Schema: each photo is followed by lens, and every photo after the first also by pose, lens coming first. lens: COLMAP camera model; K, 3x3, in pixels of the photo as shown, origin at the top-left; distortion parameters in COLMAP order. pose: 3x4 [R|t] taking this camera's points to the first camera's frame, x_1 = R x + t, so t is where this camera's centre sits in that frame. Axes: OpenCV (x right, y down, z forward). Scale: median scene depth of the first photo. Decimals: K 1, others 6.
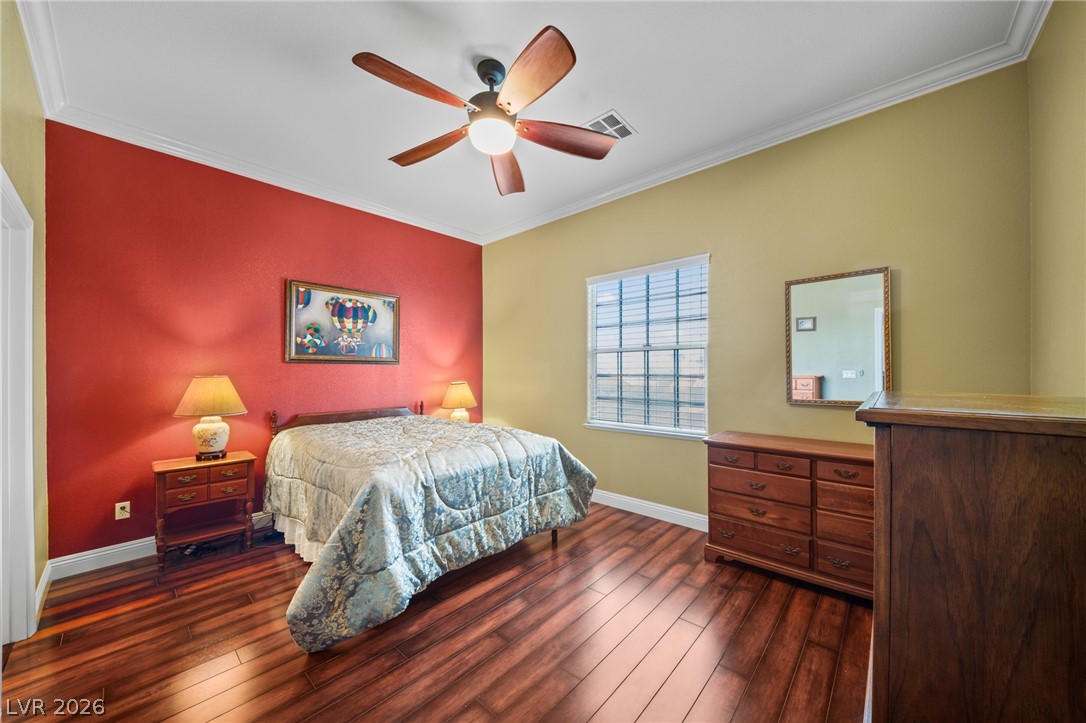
lens RADIAL K [[389.6, 0, 545.1], [0, 389.6, 370.1], [0, 0, 1]] dist [0.000081, -0.003774]
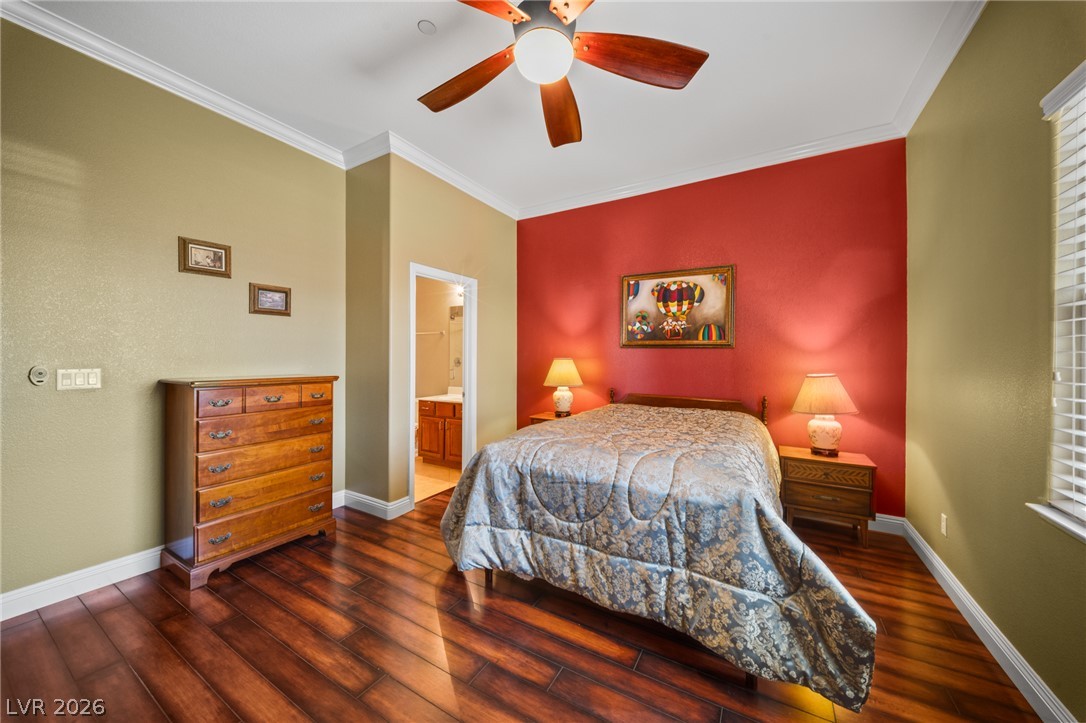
lens RADIAL K [[375.6, 0, 547.7], [0, 375.6, 358.2], [0, 0, 1]] dist [0.000027, -0.003559]
pose [[0.203769, 0.009744, -0.978971, 0.481820], [-0.006288, 0.999943, 0.008644, 0.003642], [0.978999, 0.004395, 0.203818, 0.679184]]
